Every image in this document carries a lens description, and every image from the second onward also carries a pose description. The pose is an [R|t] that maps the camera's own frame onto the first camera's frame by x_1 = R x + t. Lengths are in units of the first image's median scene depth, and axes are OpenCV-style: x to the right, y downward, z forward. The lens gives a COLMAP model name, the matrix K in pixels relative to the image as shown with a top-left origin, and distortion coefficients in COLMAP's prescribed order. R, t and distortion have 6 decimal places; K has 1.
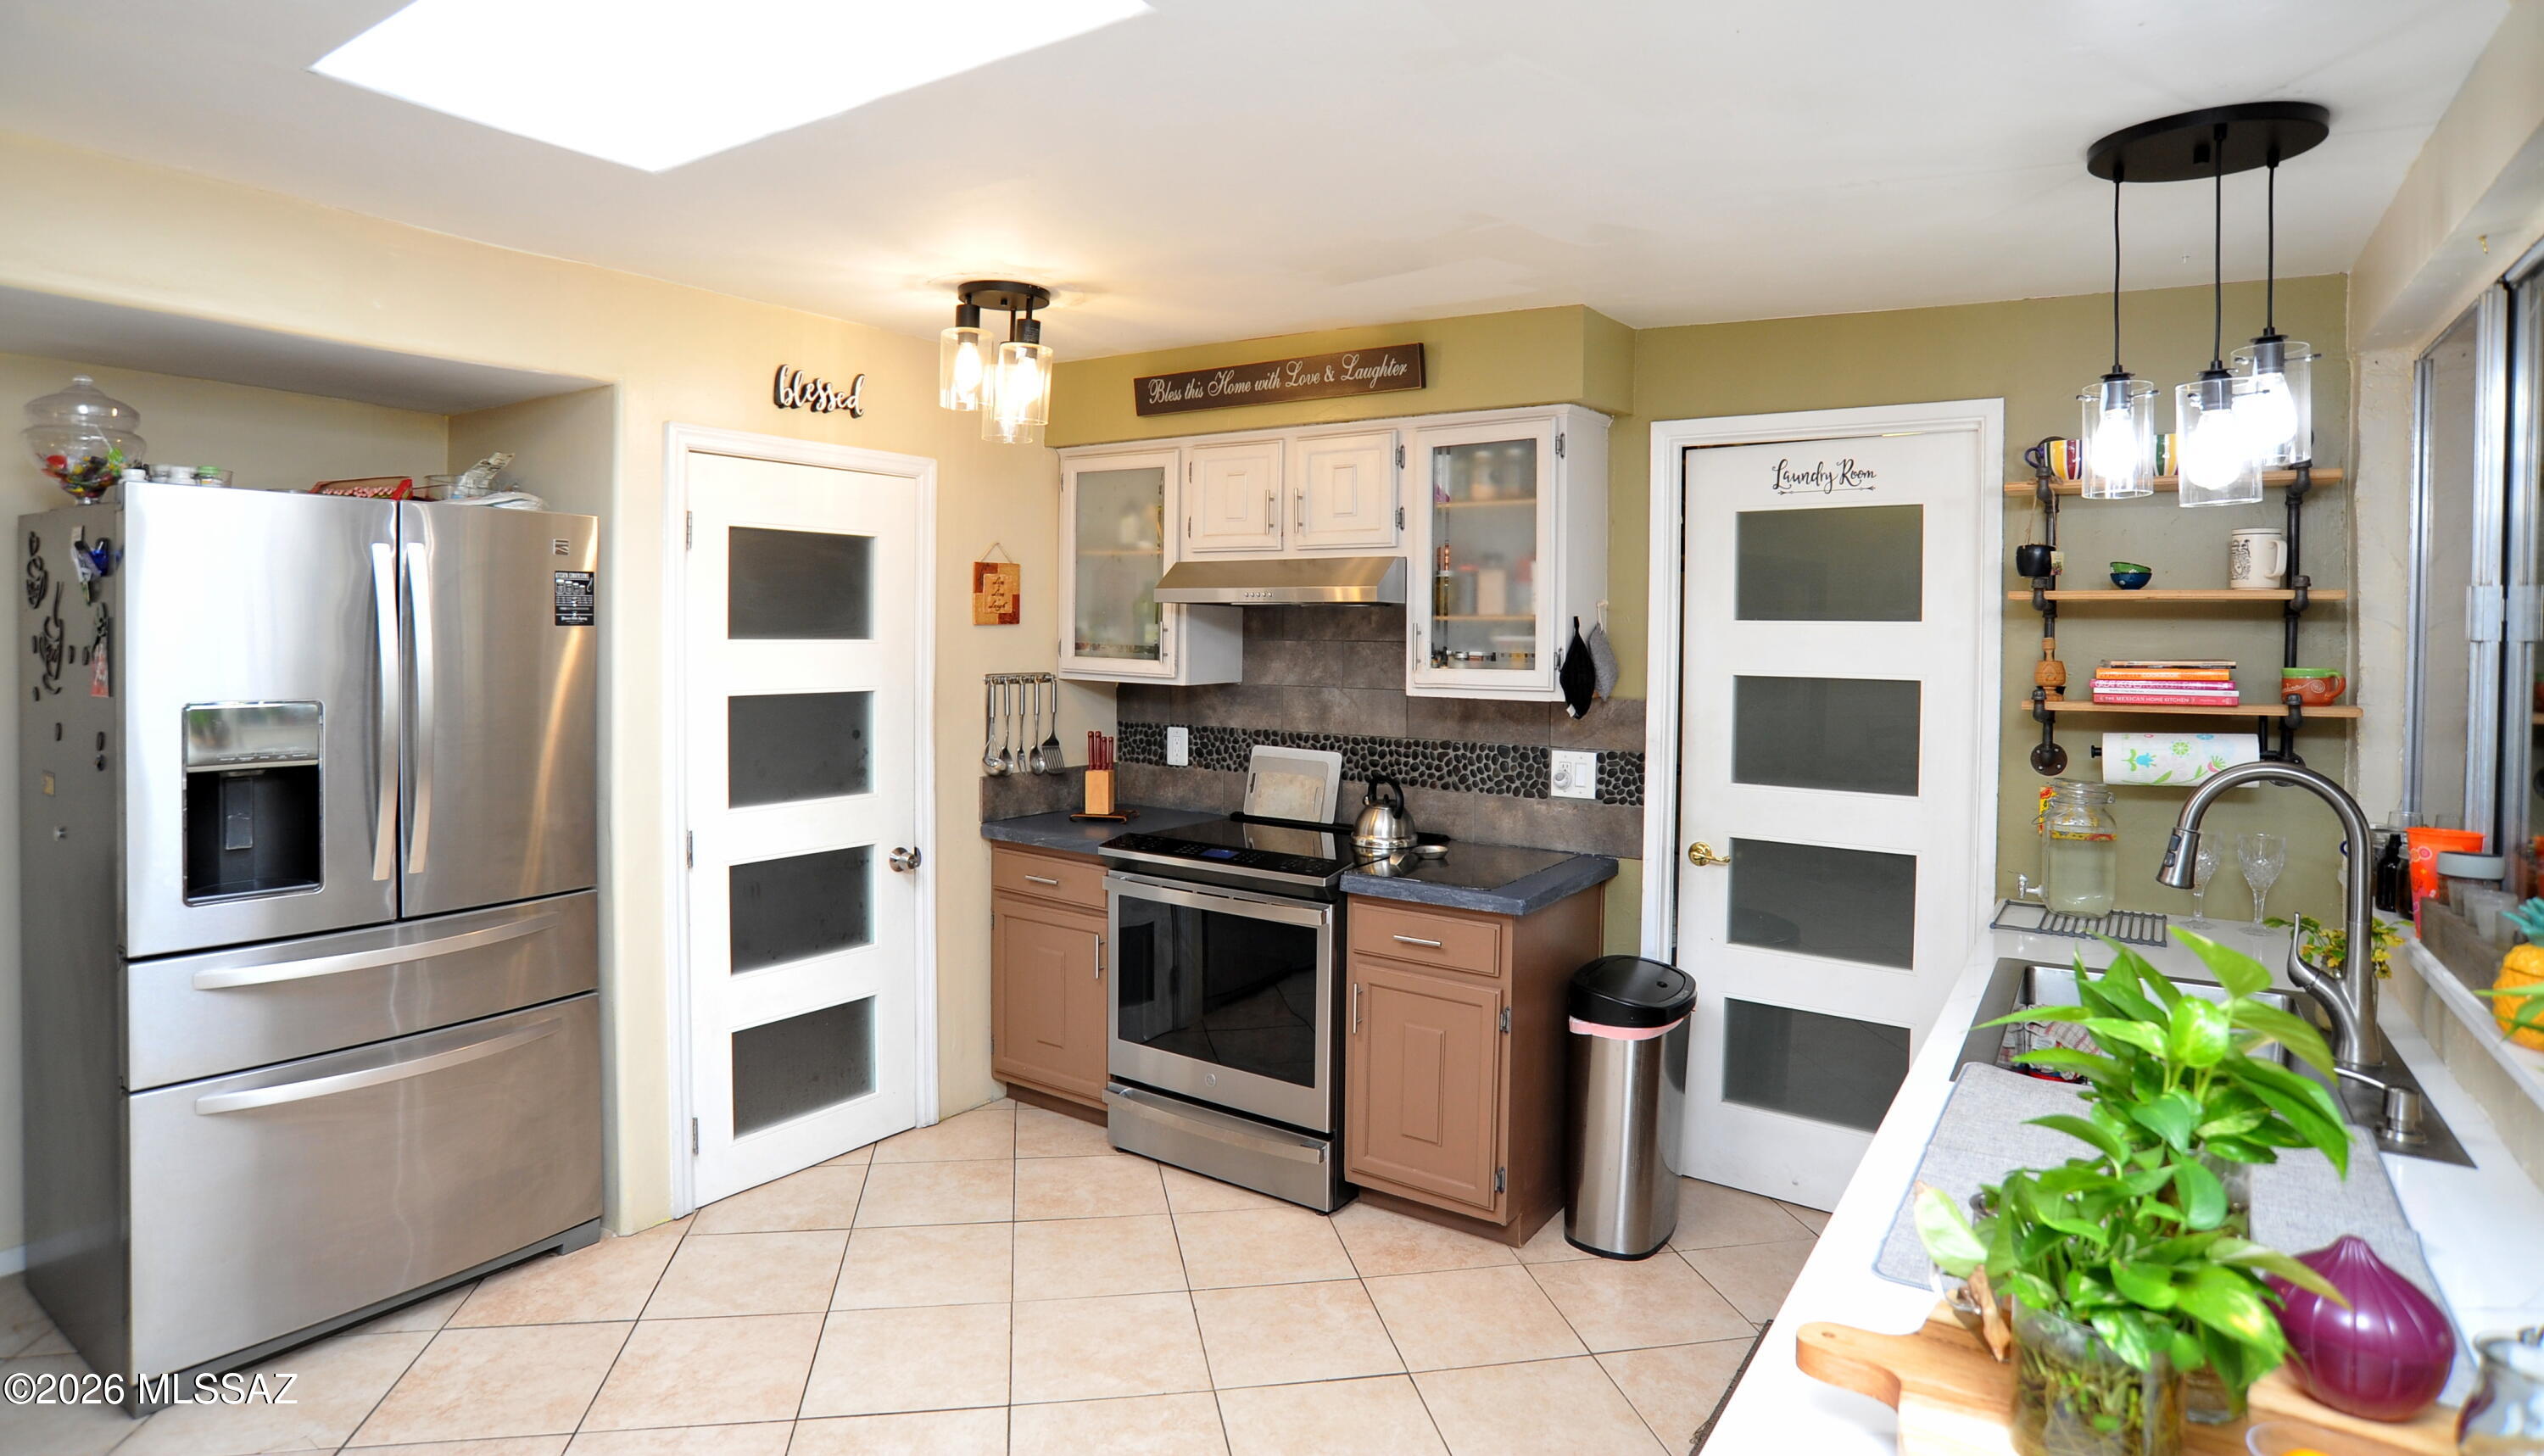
lens RADIAL K [[1314.1, 0, 1281.8], [0, 1314.1, 664.2], [0, 0, 1]] dist [-0.035326, 0.008952]
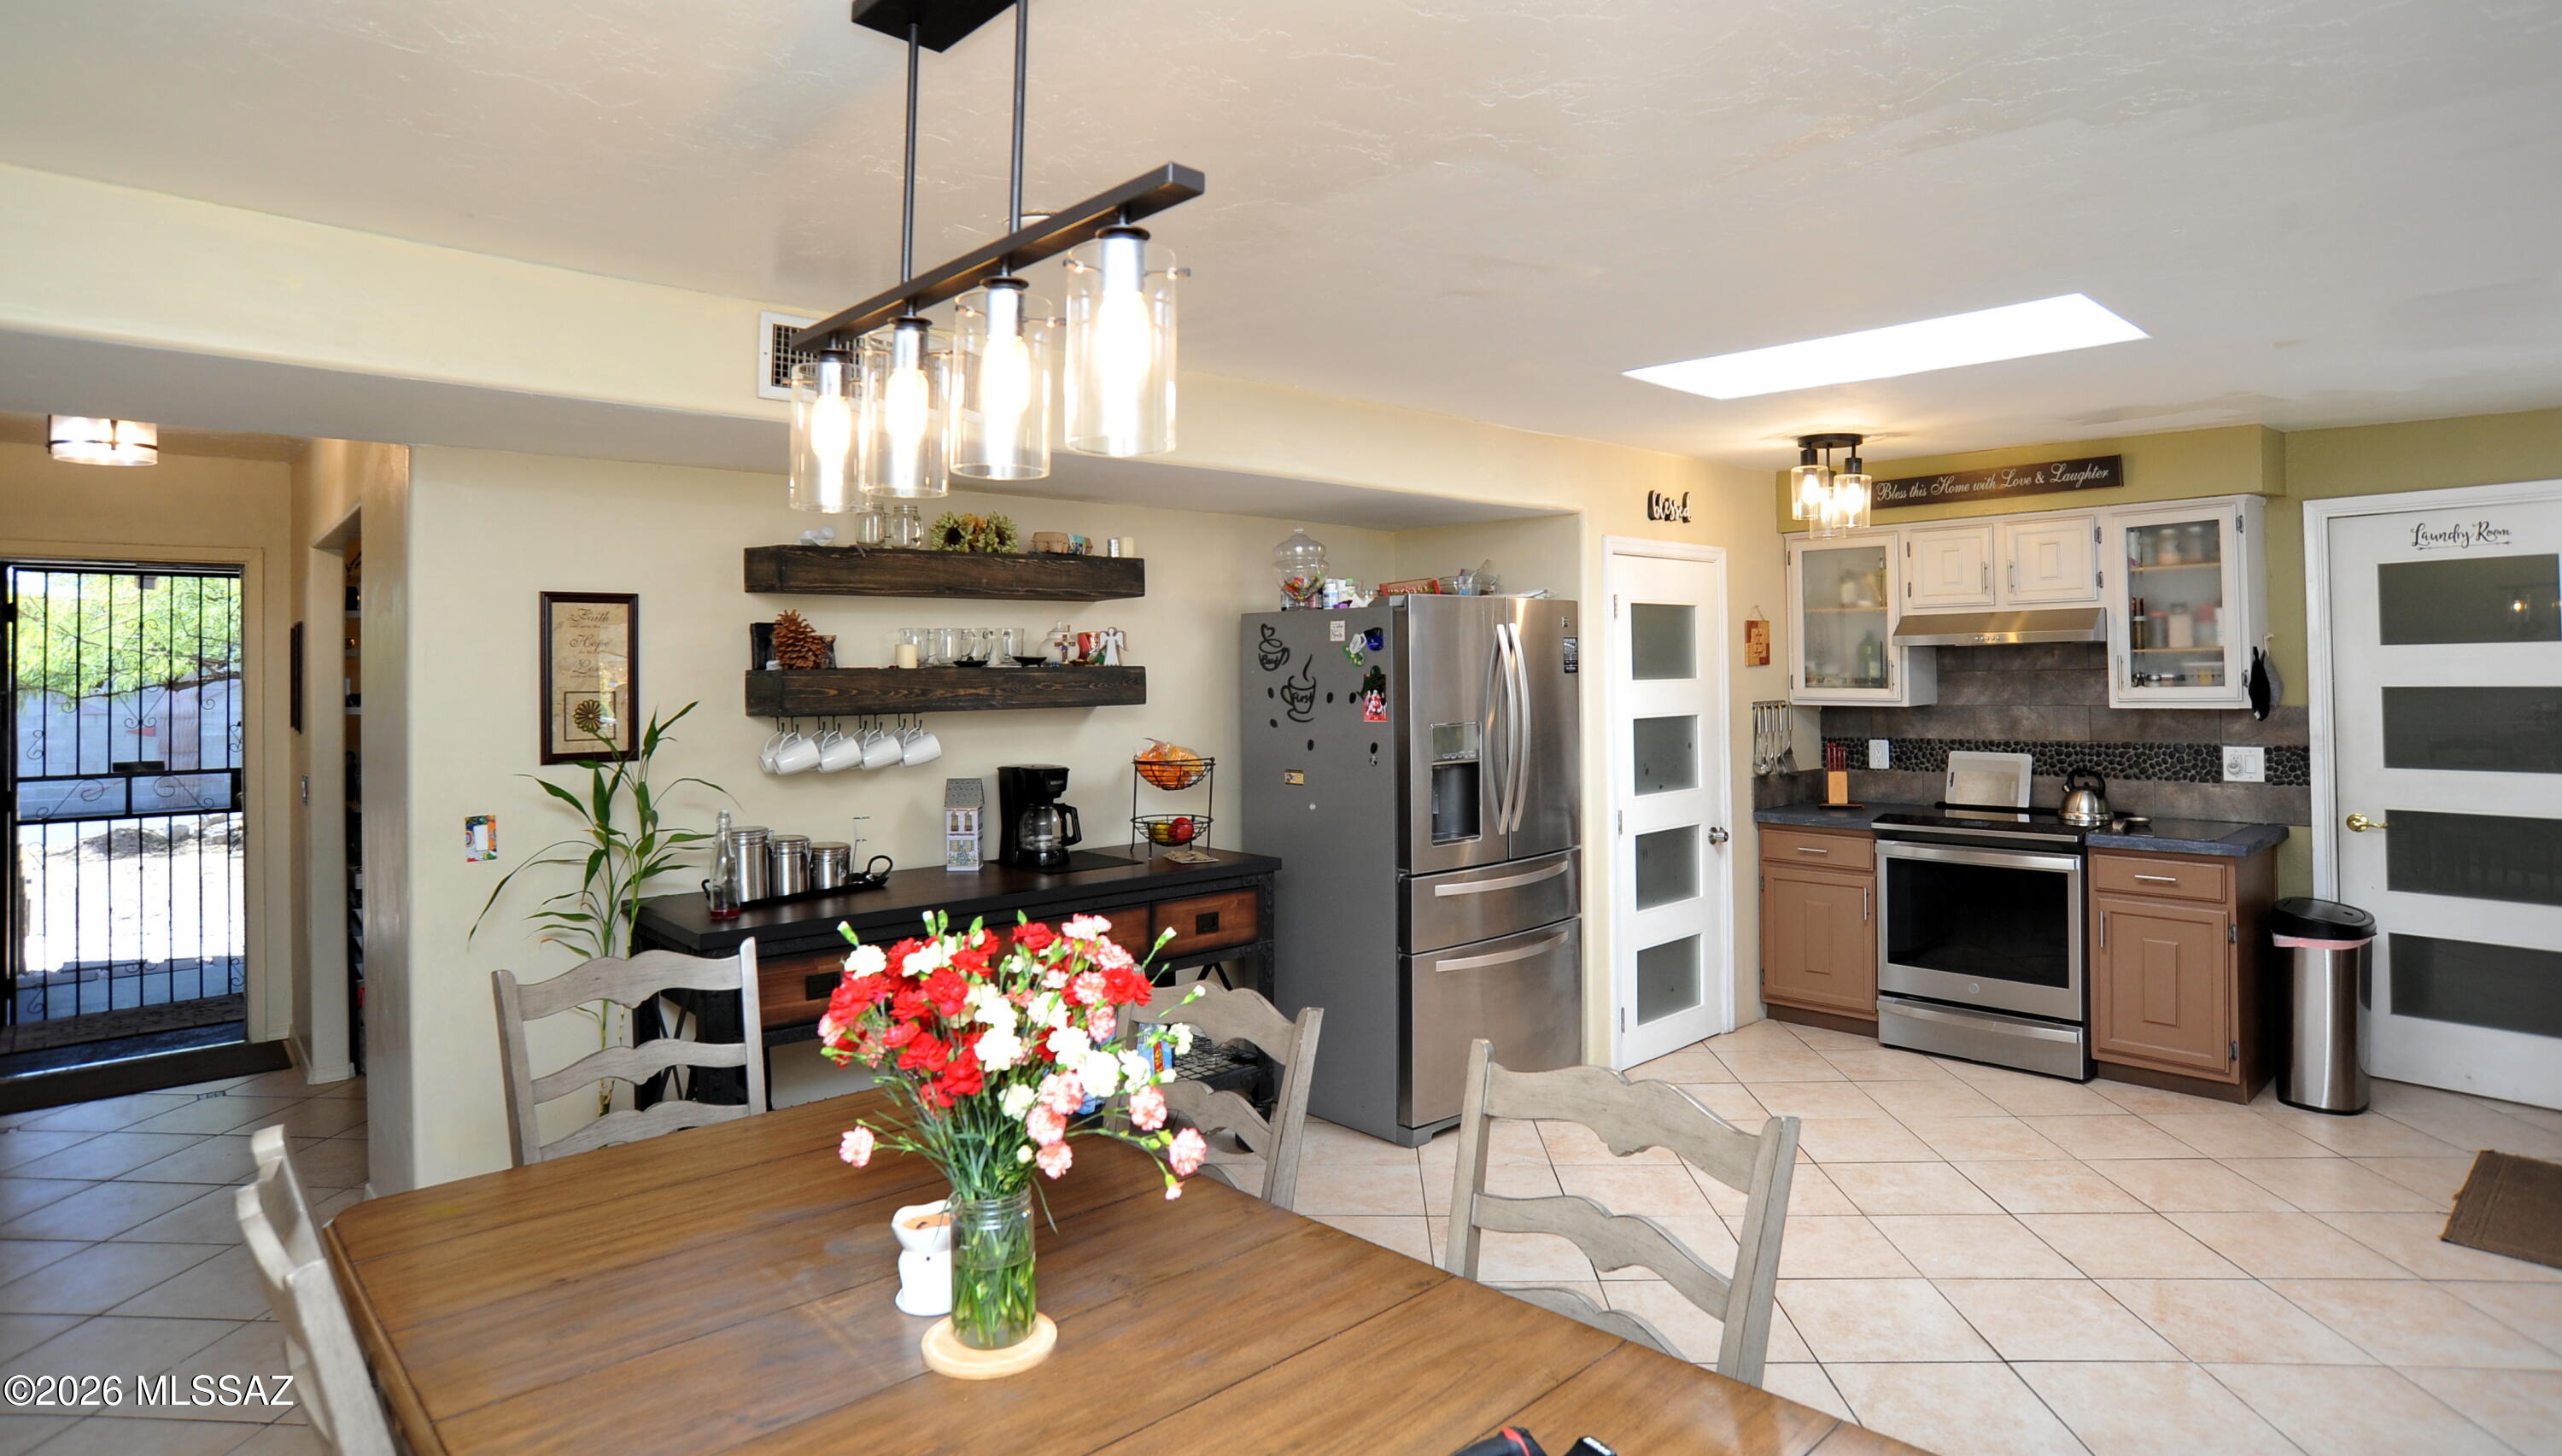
lens RADIAL K [[1323.4, 0, 1350.3], [0, 1323.4, 652.0], [0, 0, 1]] dist [-0.035326, 0.008952]
pose [[0.979037, -0.030796, -0.201341, -0.404407], [0.022206, 0.998750, -0.044783, 0.009100], [0.202468, 0.039373, 0.978497, -0.497852]]
